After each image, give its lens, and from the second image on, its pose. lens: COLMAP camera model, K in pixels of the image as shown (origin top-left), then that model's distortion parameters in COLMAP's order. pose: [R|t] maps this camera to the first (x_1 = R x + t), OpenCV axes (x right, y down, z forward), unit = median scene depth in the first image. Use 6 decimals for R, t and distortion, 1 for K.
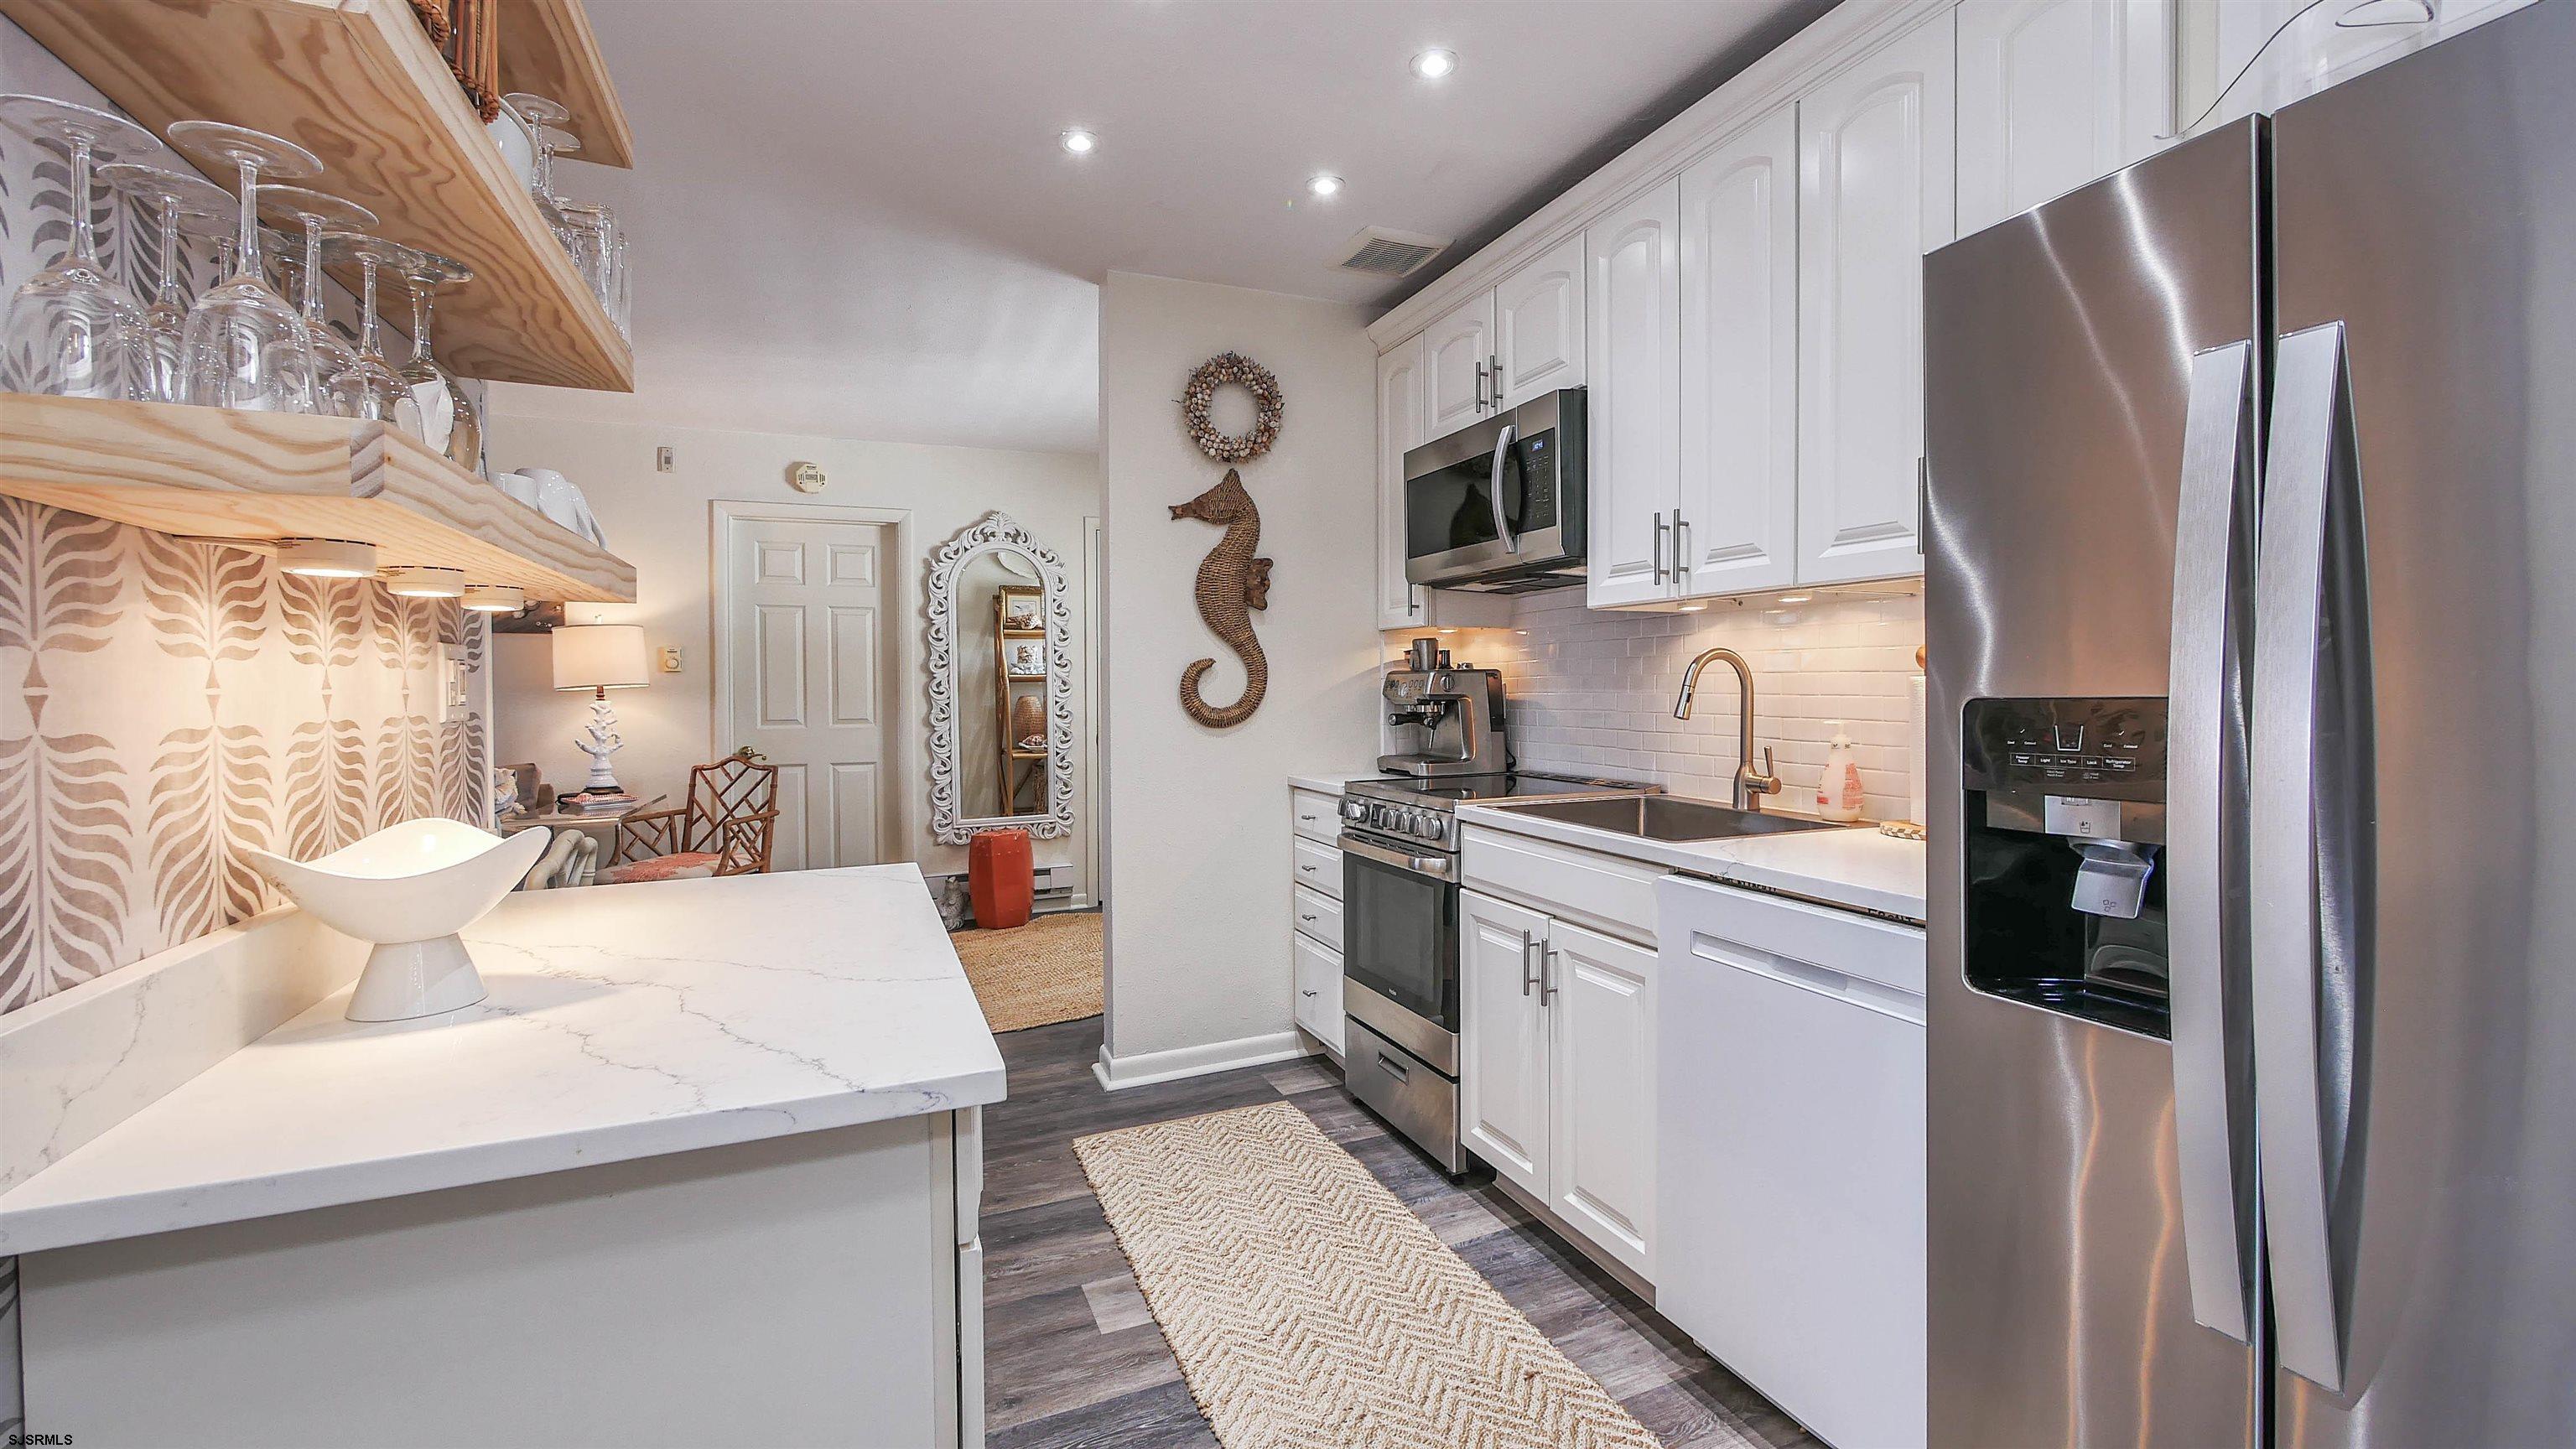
lens RADIAL K [[1073.1, 0, 1282.9], [0, 1073.1, 701.6], [0, 0, 1]] dist [-0.004439, -0.000230]
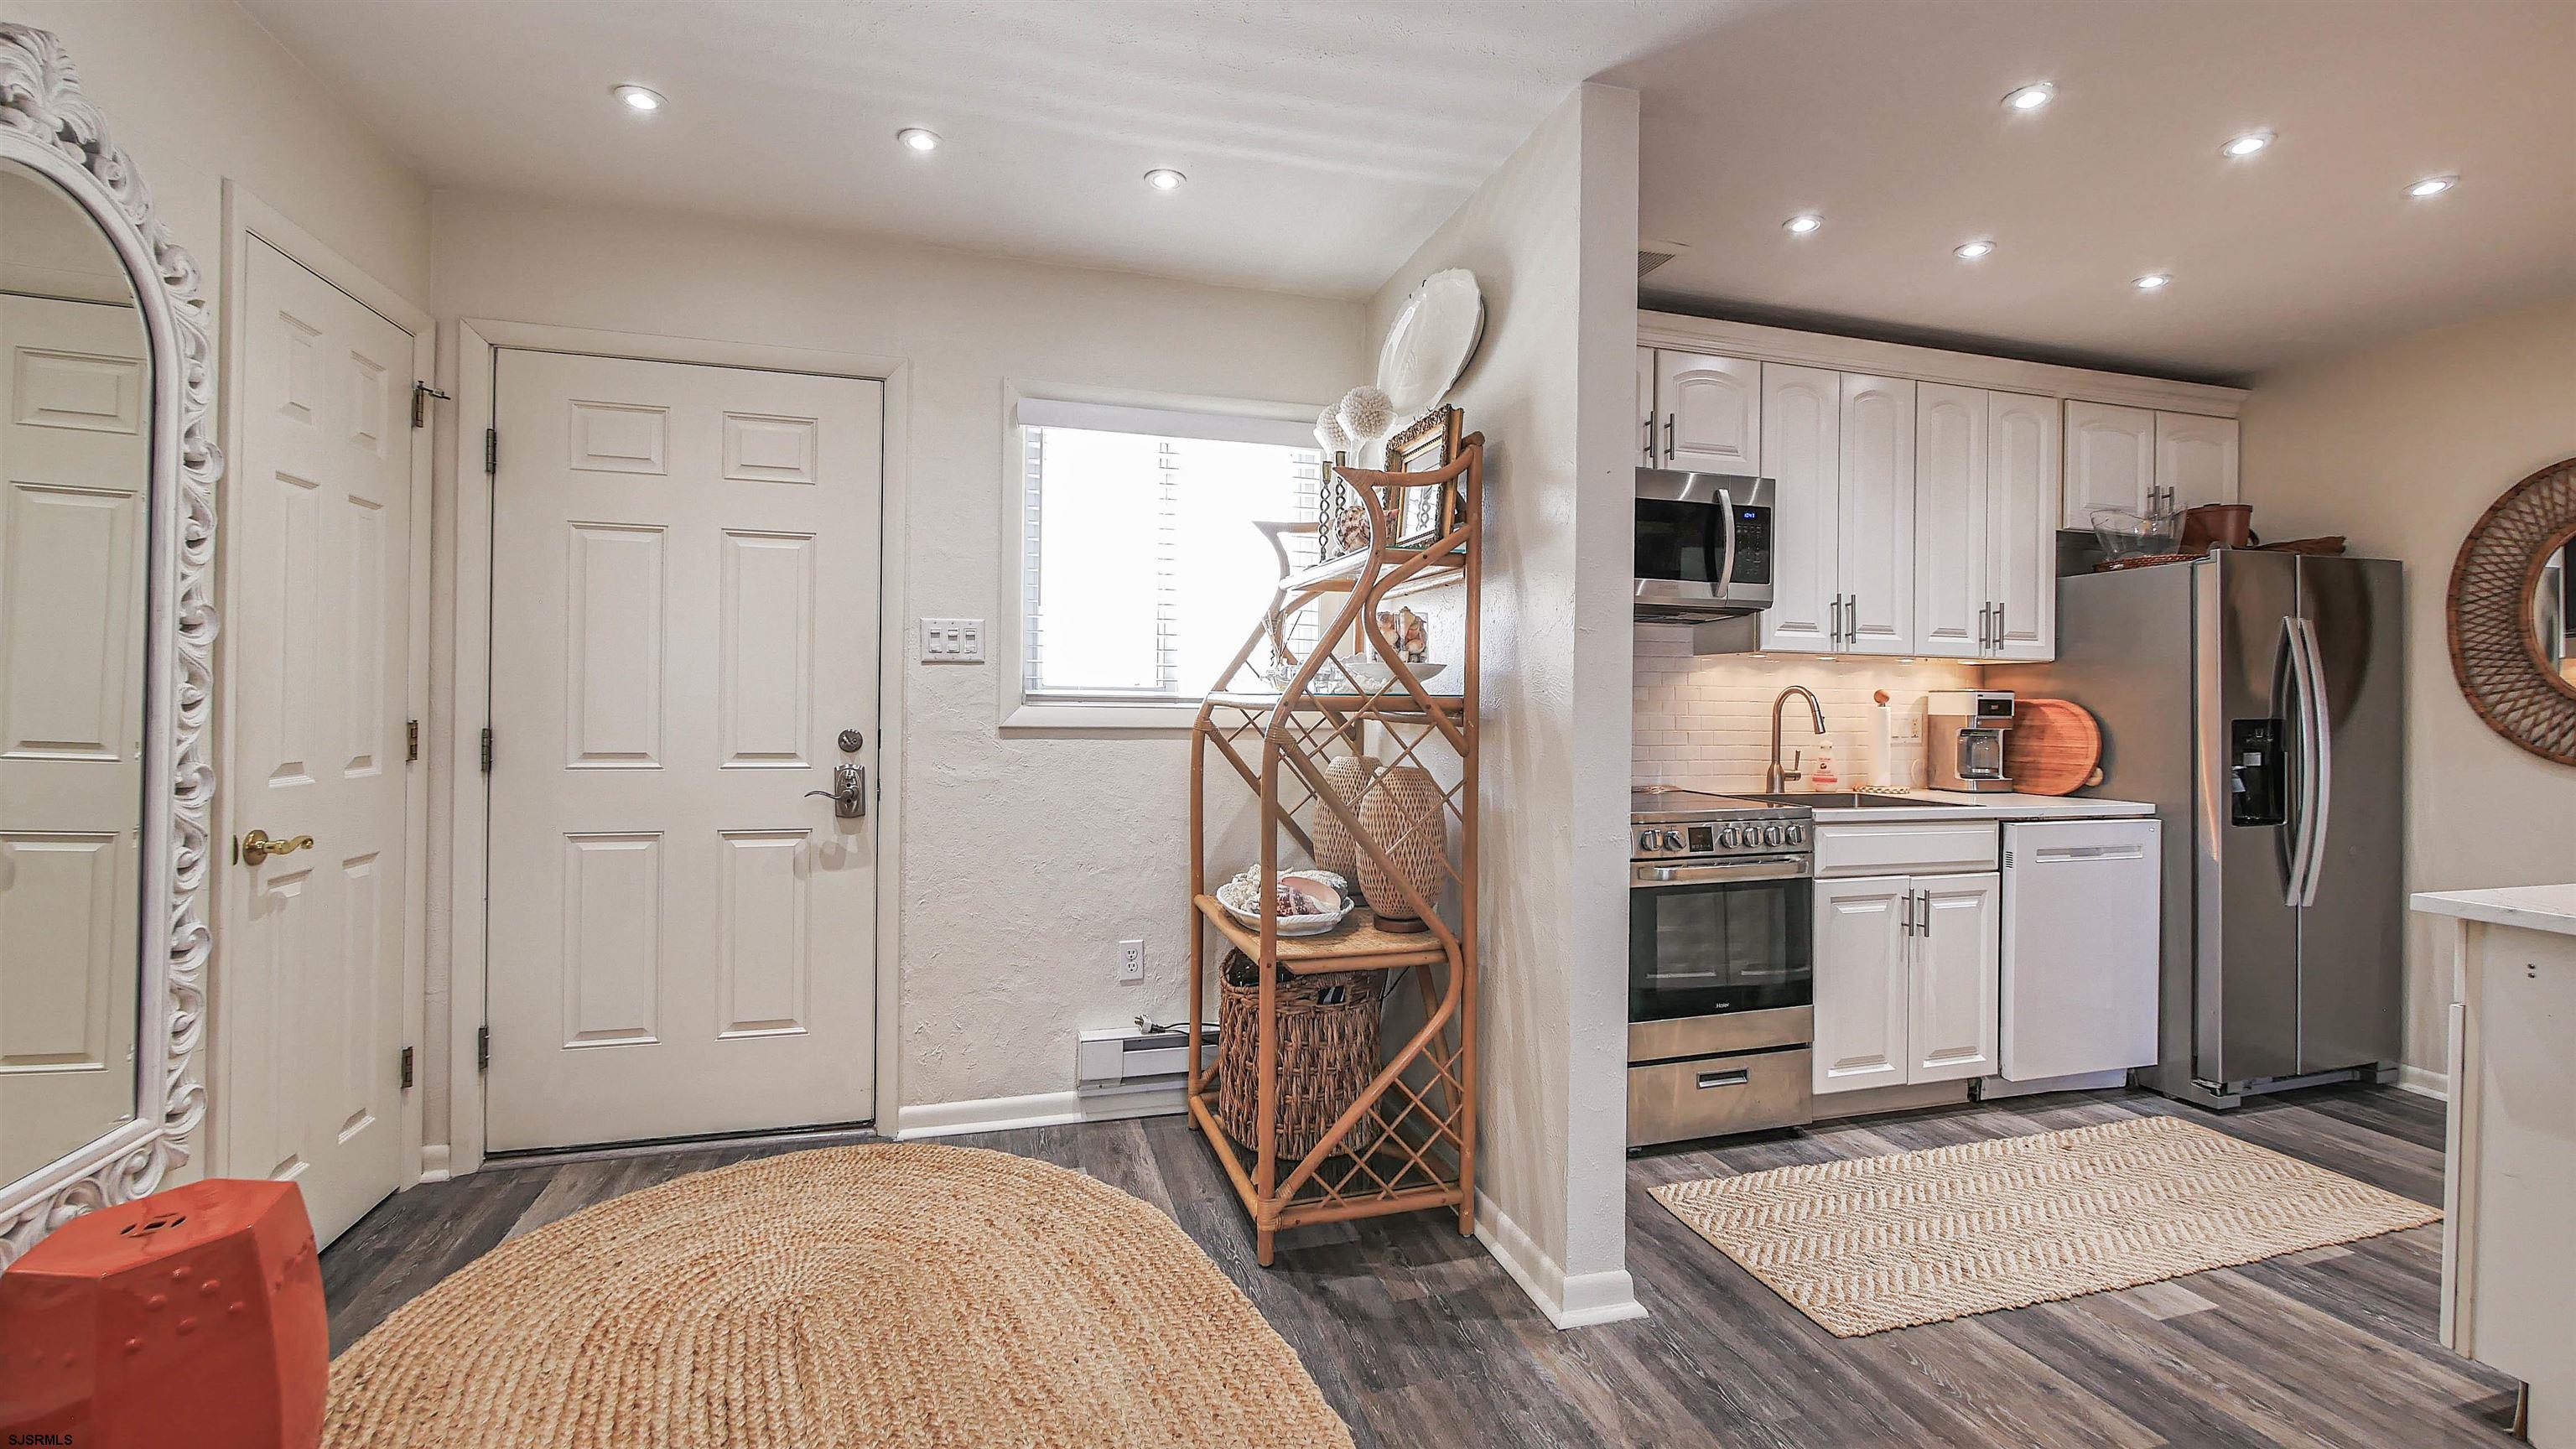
lens RADIAL K [[1058.3, 0, 1290.1], [0, 1058.3, 703.6], [0, 0, 1]] dist [-0.007979, 0.000516]
pose [[0.104955, 0.005400, 0.994462, -1.124222], [0.004606, 0.999972, -0.005916, -0.019676], [-0.994466, 0.005202, 0.104927, 1.536339]]
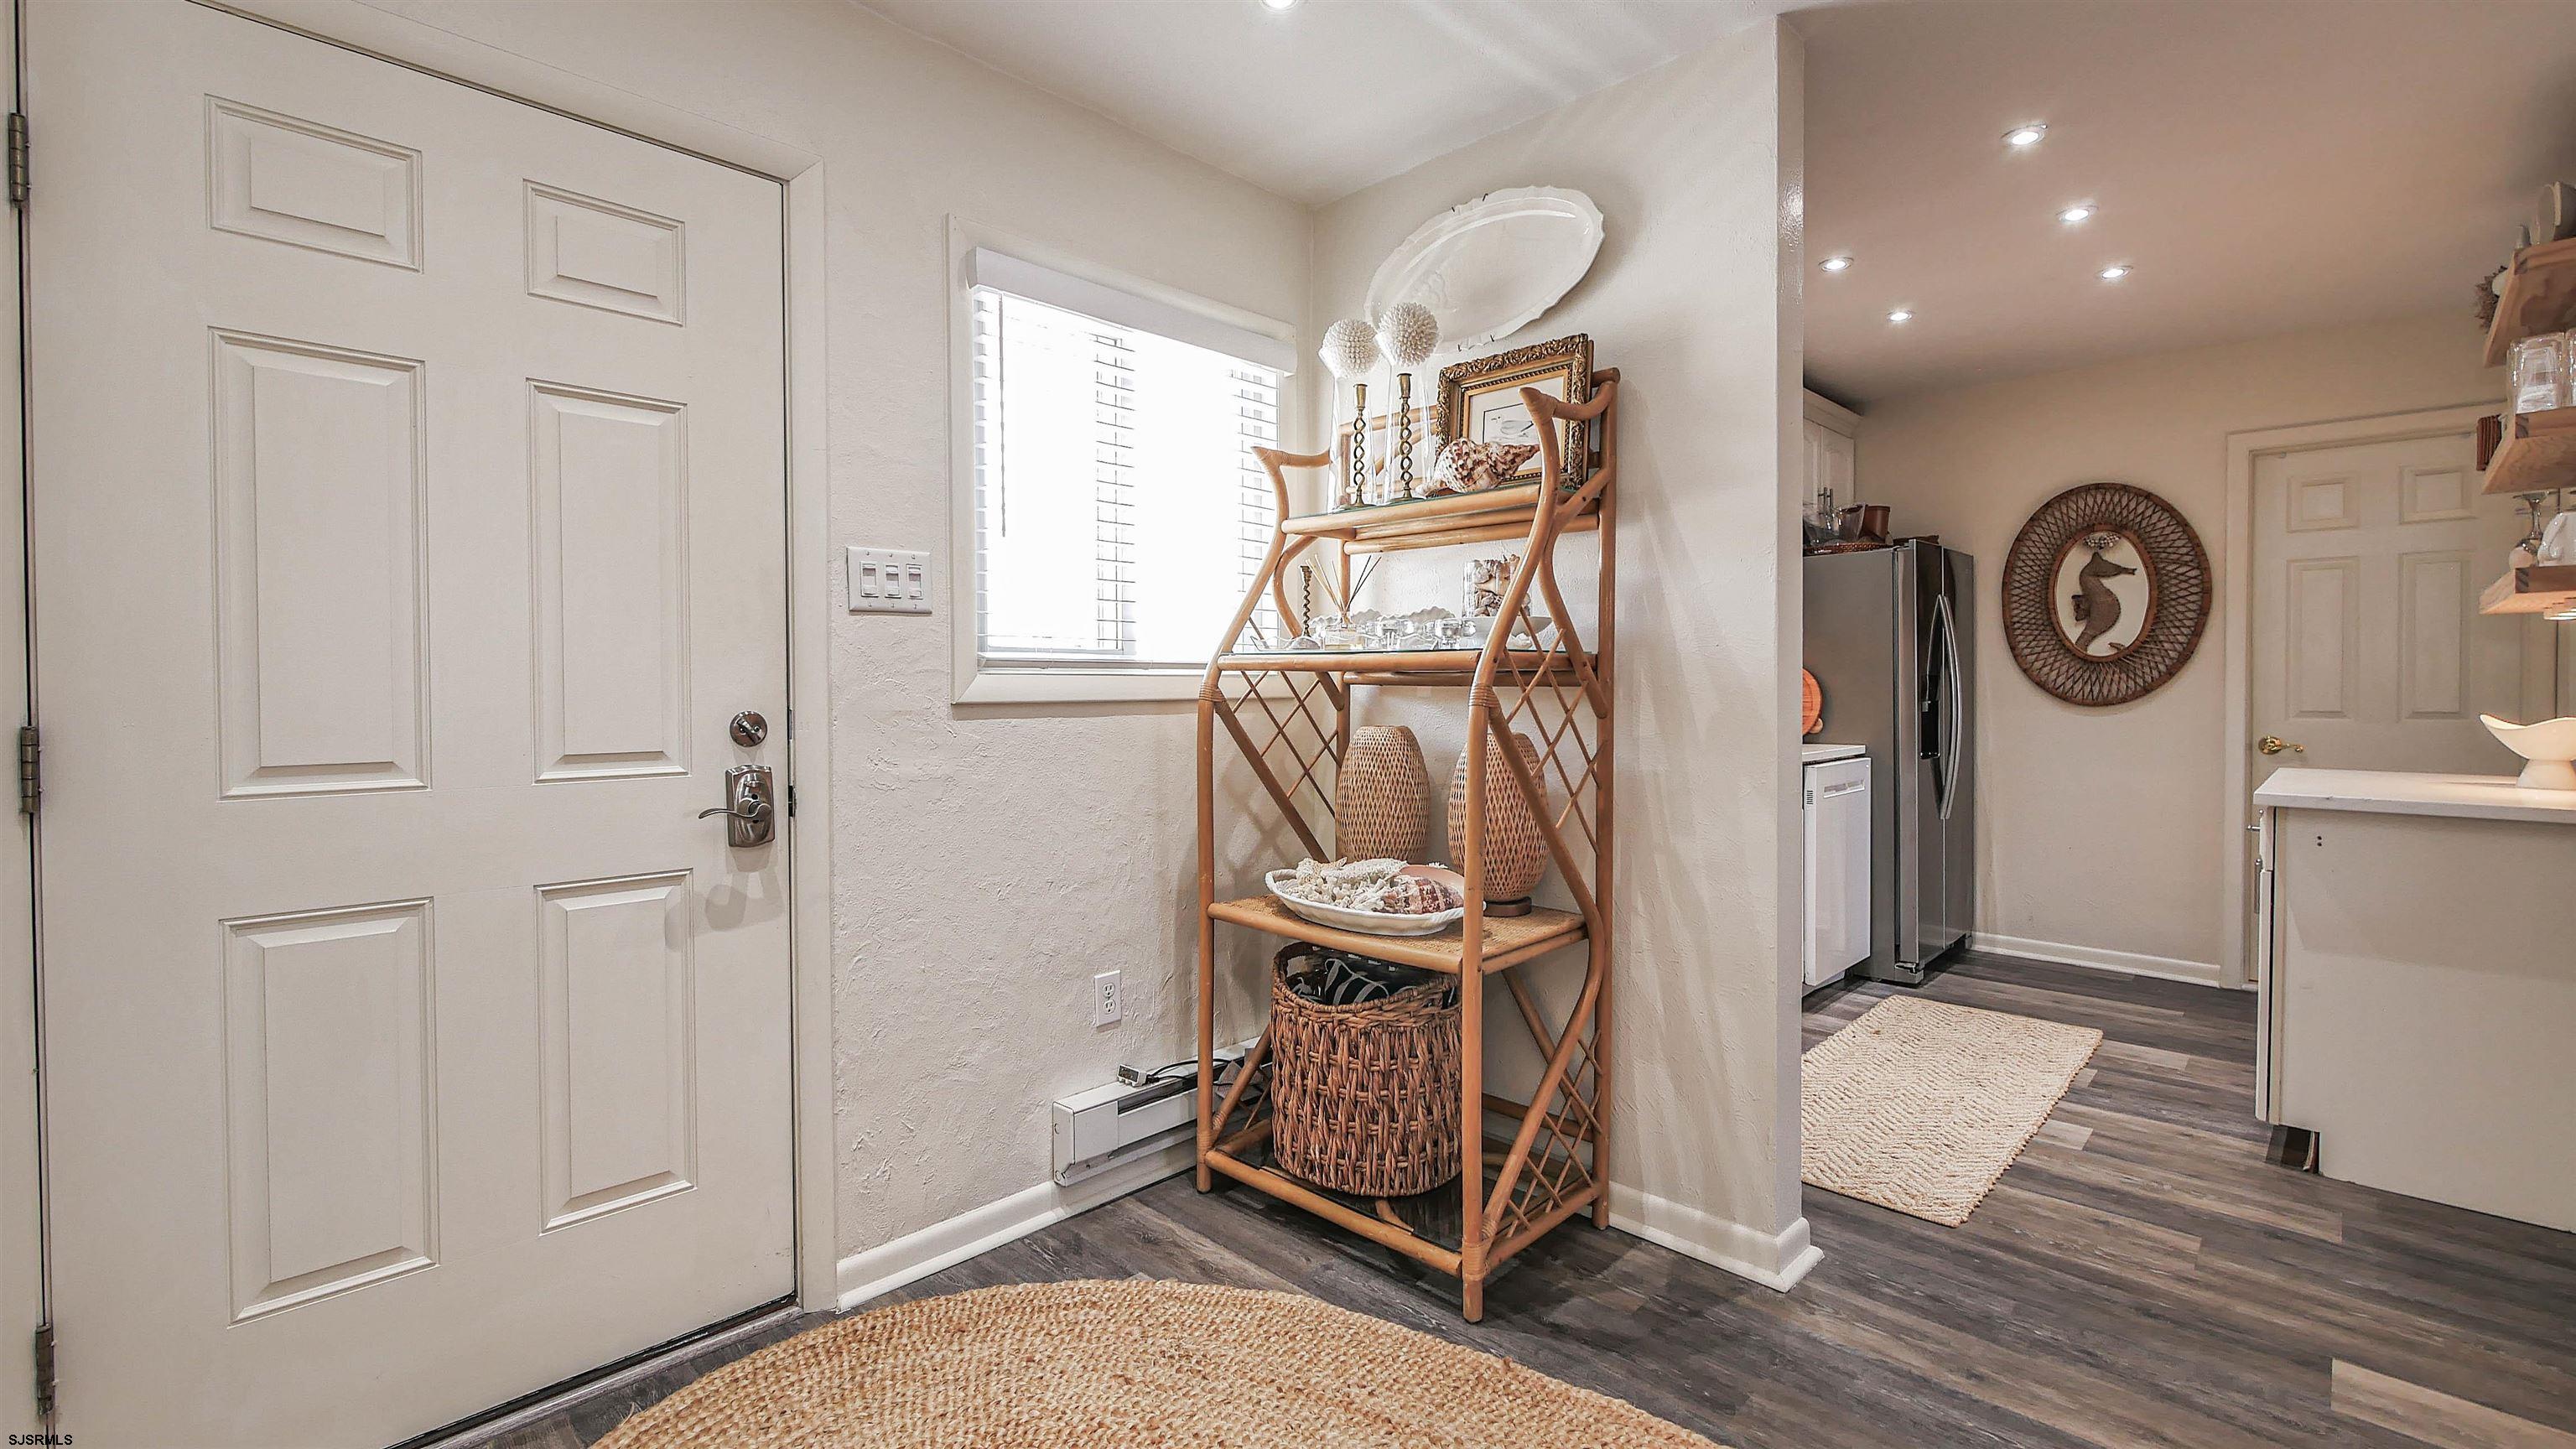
lens RADIAL K [[1105.5, 0, 1293.4], [0, 1105.5, 705.0], [0, 0, 1]] dist [-0.001204, -0.000366]
pose [[-0.396712, -0.007753, 0.917910, -0.898858], [0.023451, 0.999552, 0.018577, -0.010374], [-0.917643, 0.028895, -0.396353, 2.106785]]
